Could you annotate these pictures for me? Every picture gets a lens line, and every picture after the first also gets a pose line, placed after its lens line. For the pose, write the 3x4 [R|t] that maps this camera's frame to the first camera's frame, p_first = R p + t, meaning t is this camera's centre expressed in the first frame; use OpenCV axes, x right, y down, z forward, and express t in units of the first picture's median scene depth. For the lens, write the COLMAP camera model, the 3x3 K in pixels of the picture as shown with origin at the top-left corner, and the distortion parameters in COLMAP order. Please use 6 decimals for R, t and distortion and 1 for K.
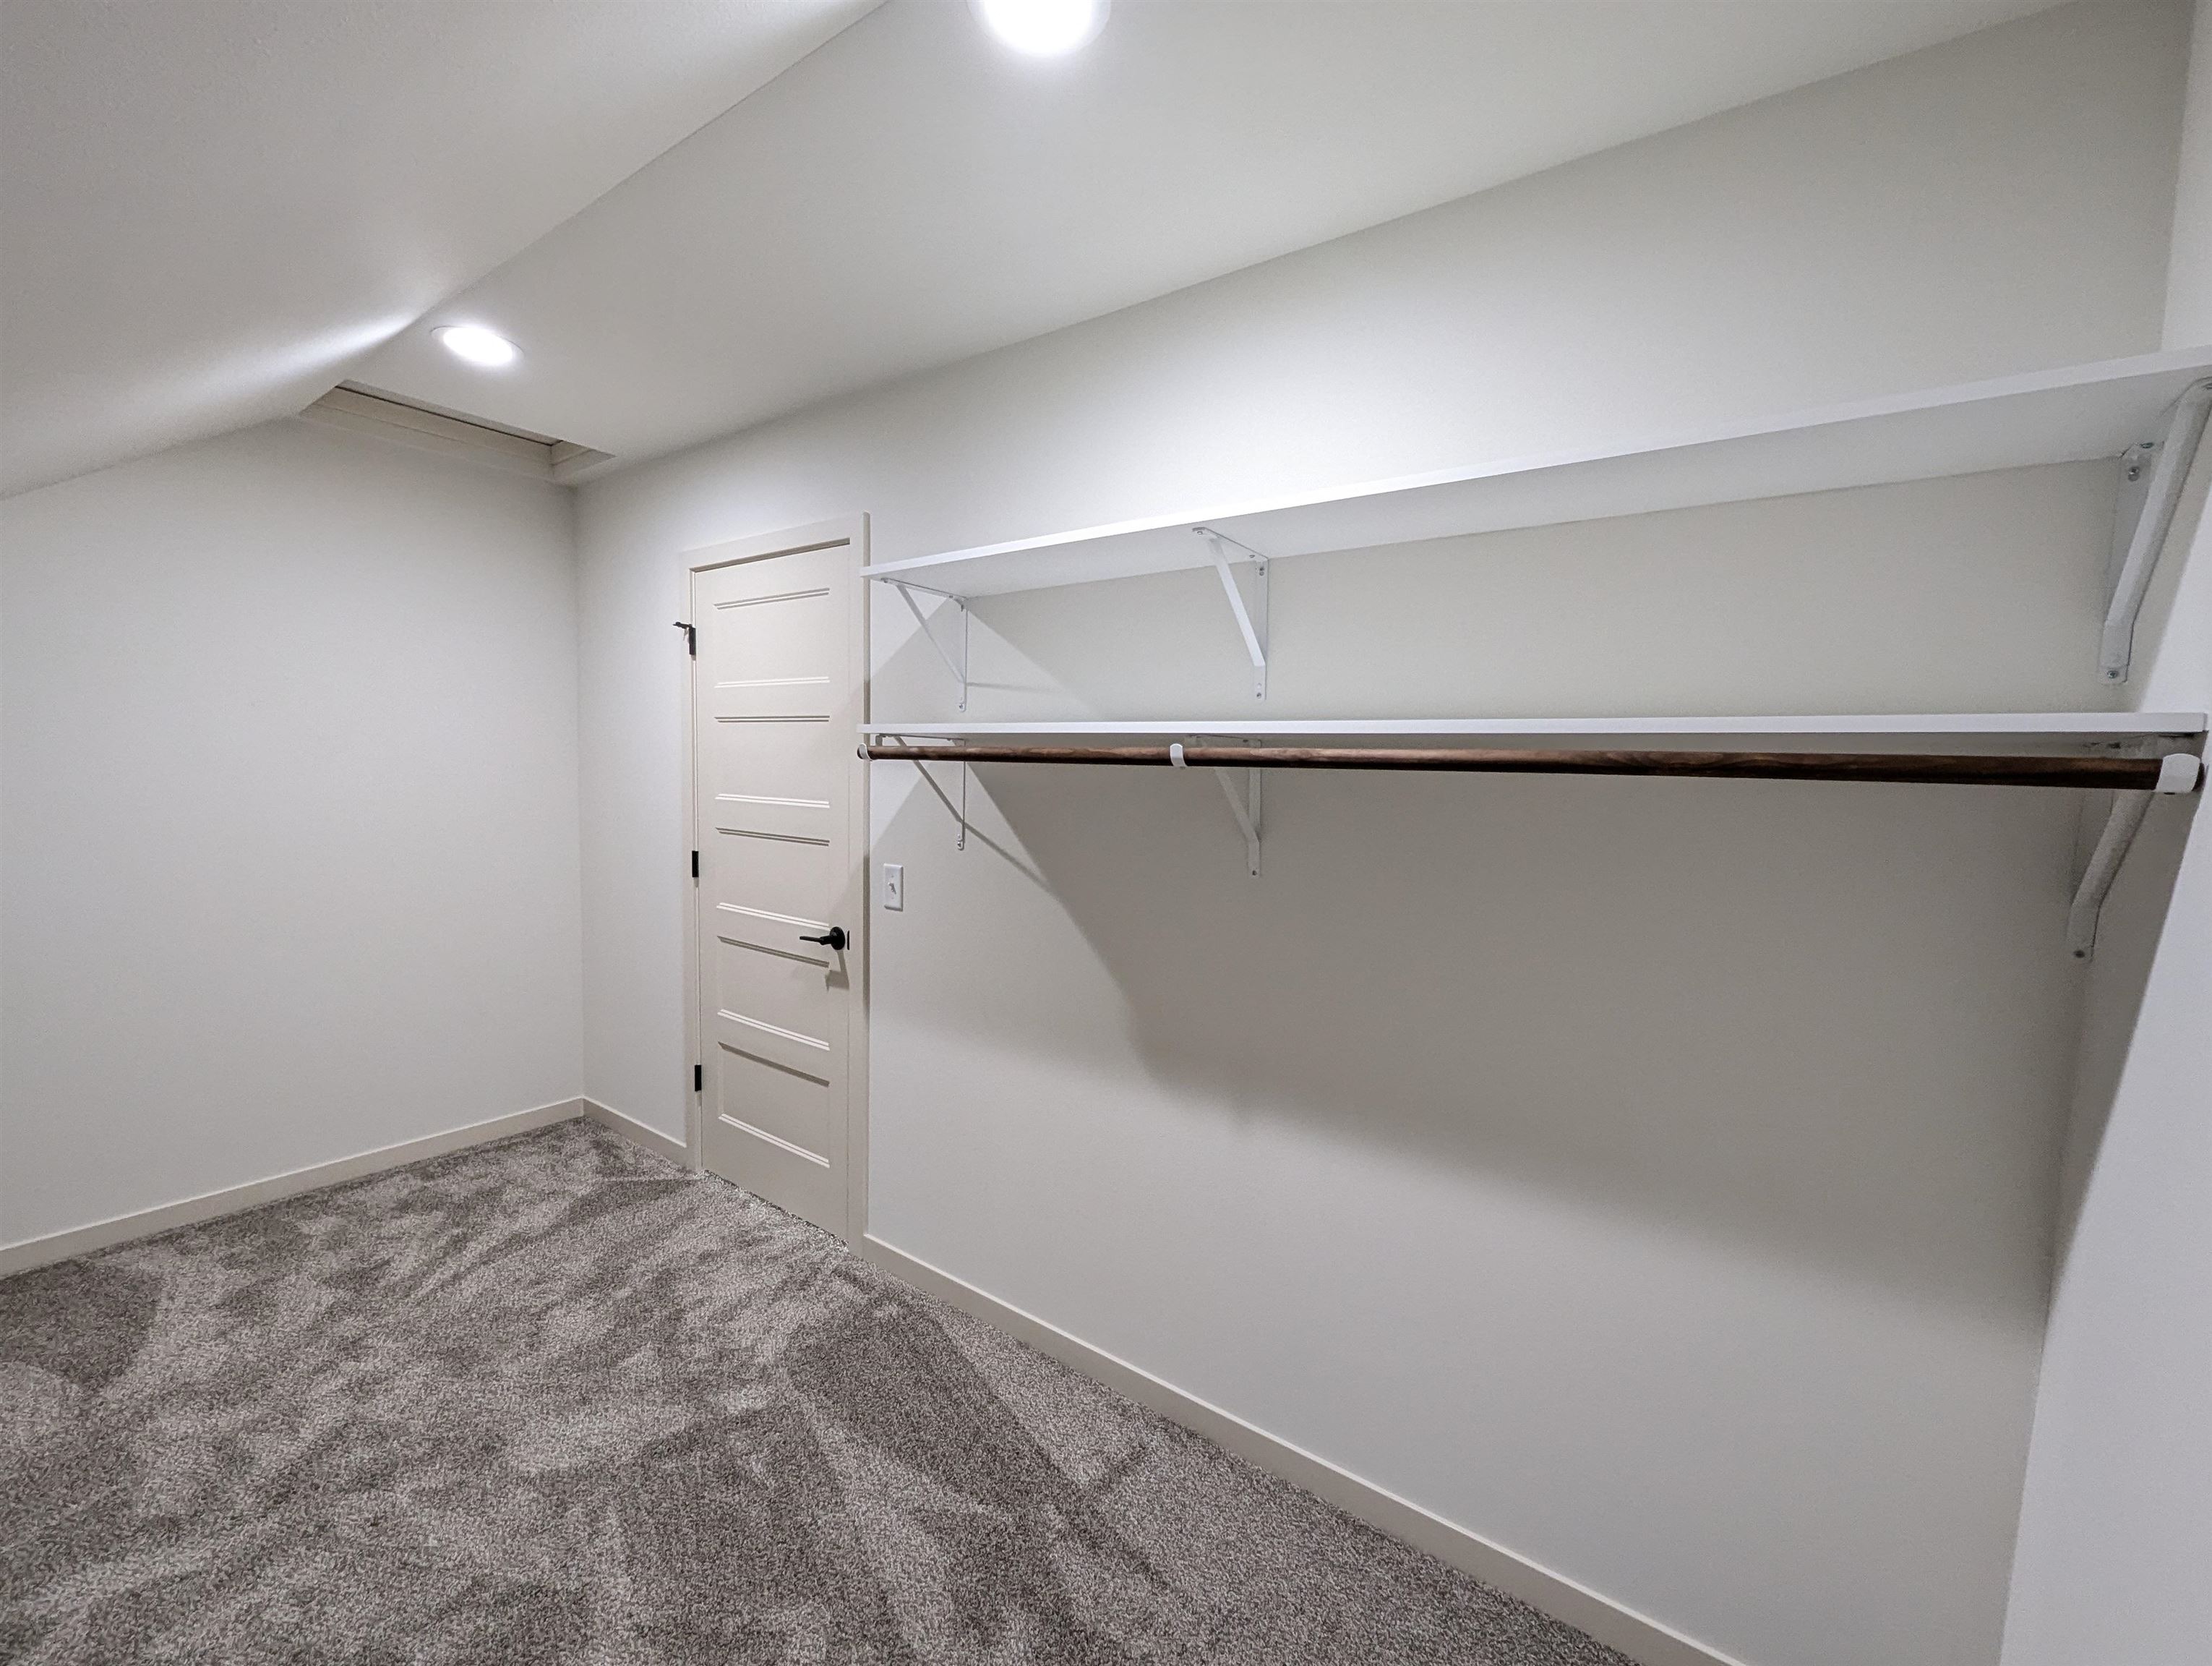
lens RADIAL K [[898.0, 0, 1106.0], [0, 898.0, 833.0], [0, 0, 1]] dist [-0.000085, -0.000018]
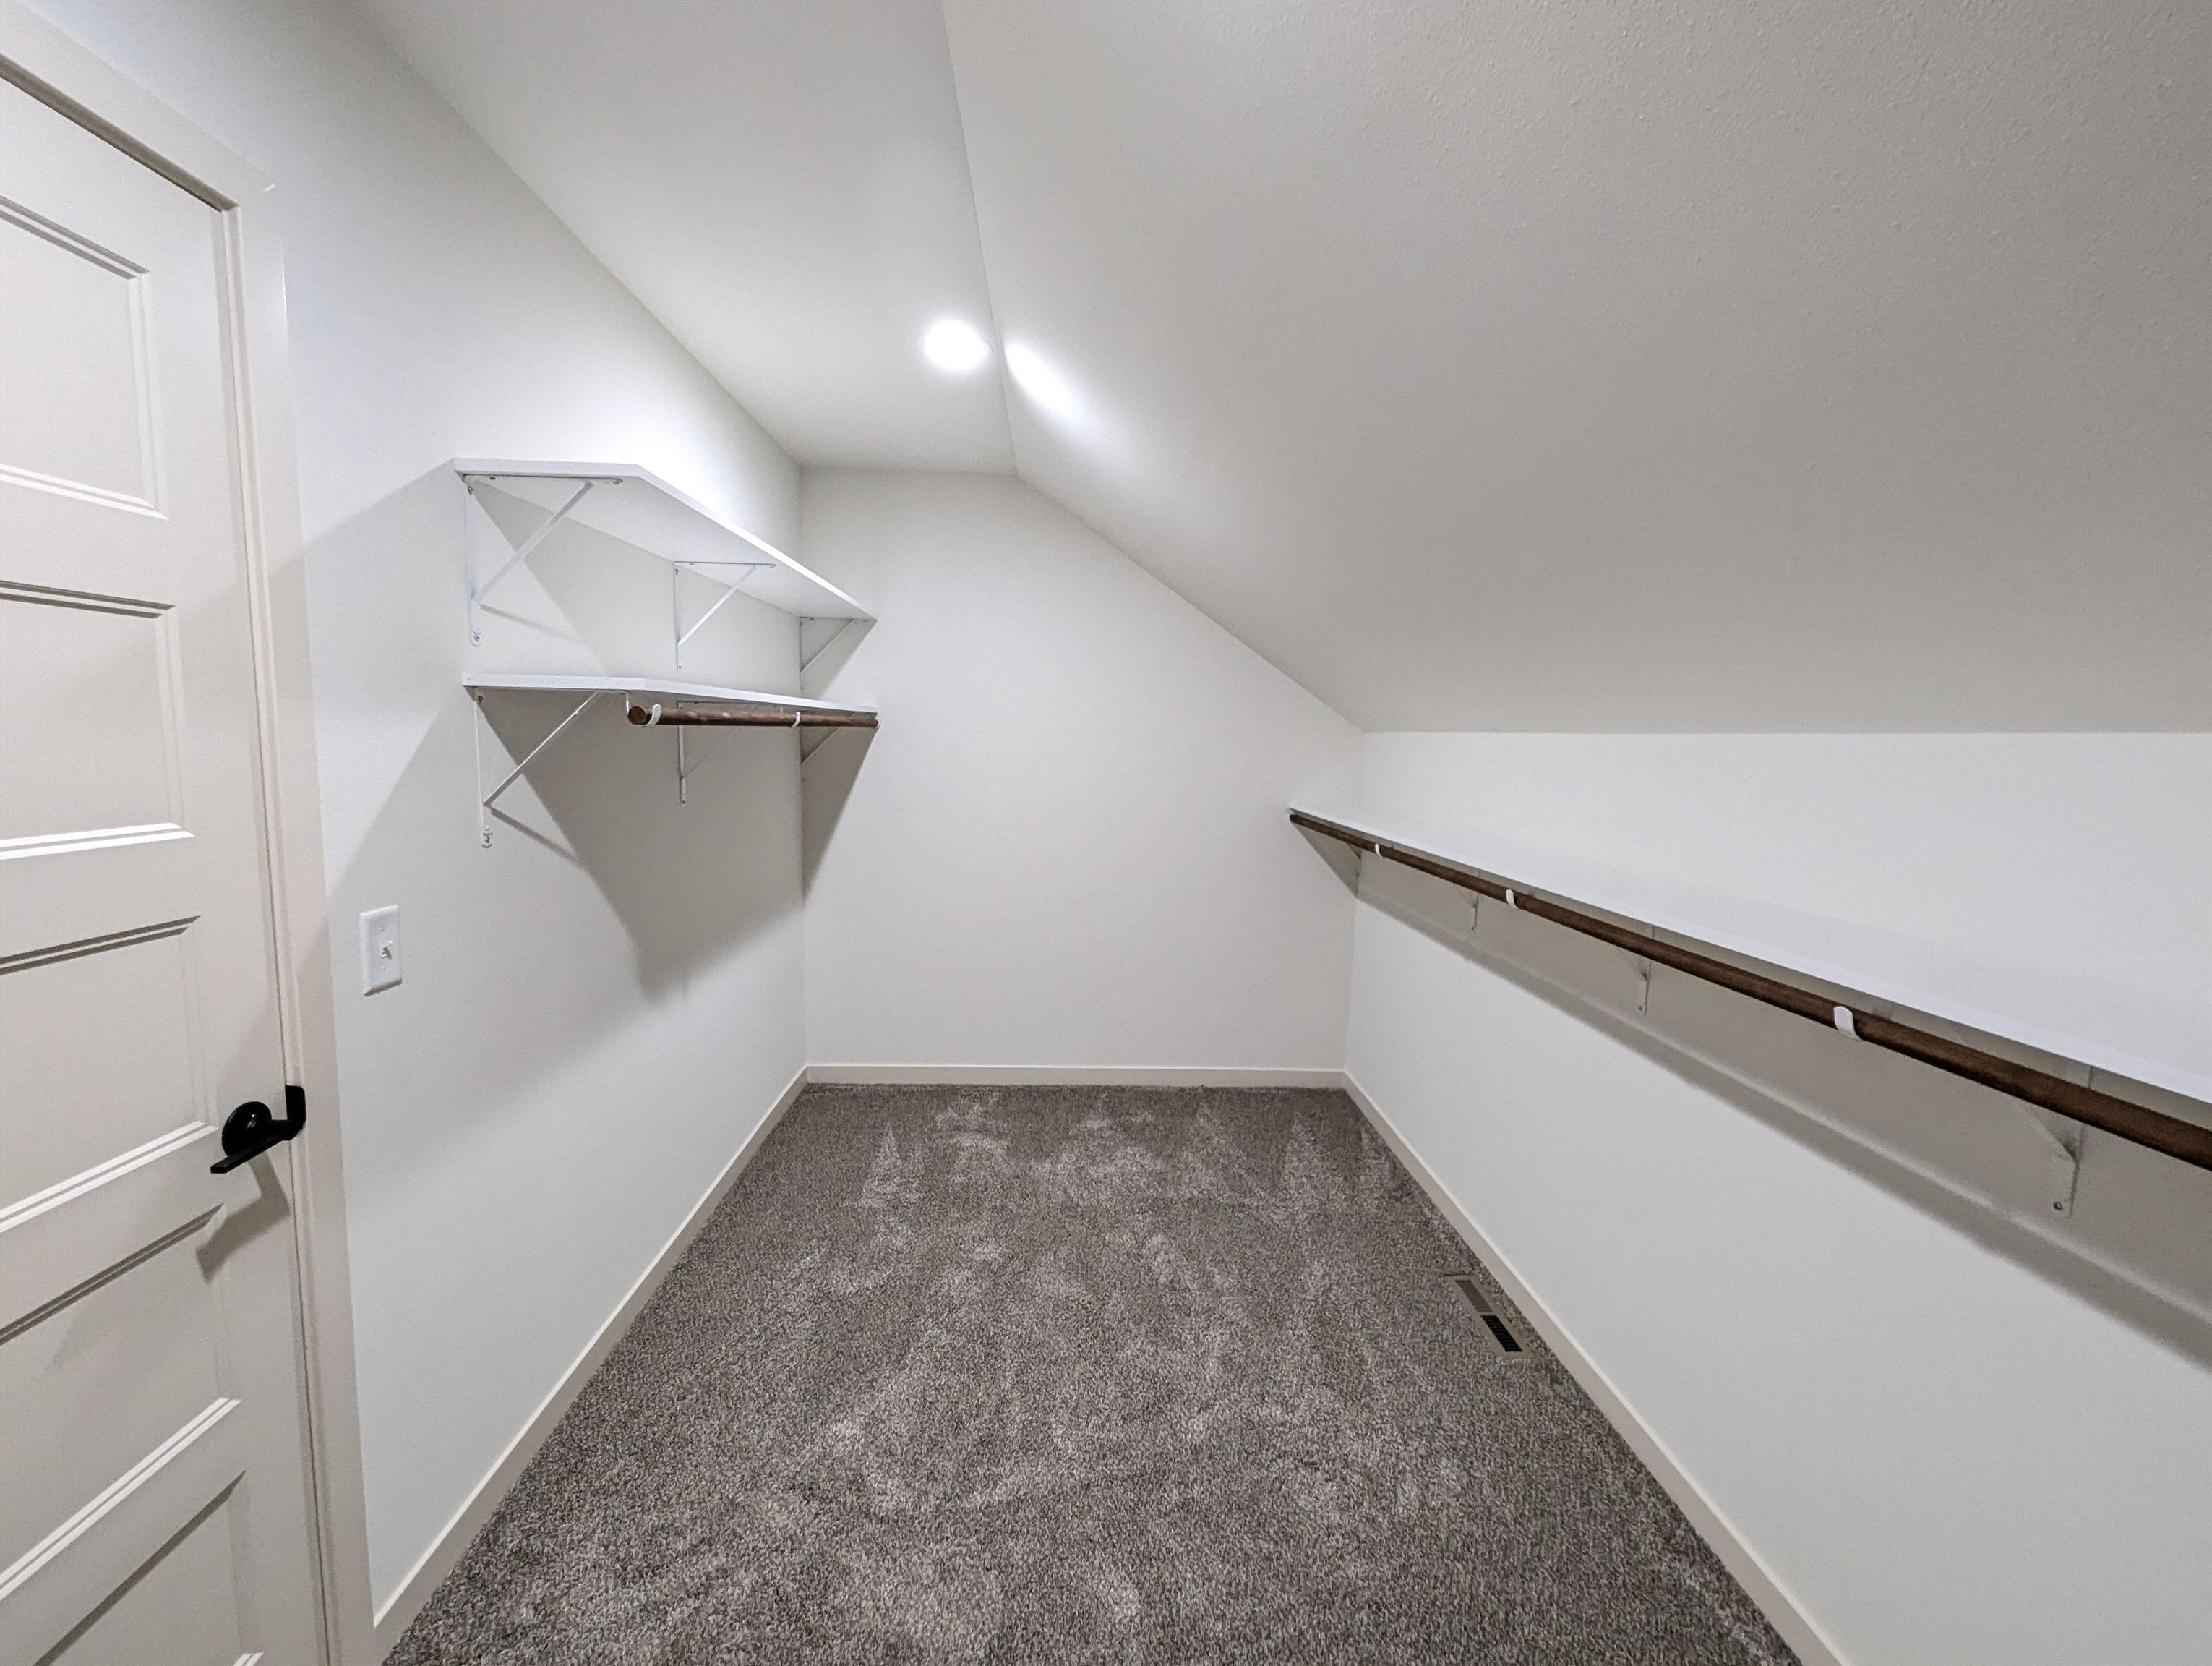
lens RADIAL K [[898.0, 0, 1106.0], [0, 898.0, 833.0], [0, 0, 1]] dist [-0.000085, -0.000018]
pose [[-0.616728, -0.121901, 0.777680, -1.047908], [0.024090, 0.984551, 0.173431, -0.107252], [-0.786808, 0.125694, -0.604264, 1.100465]]
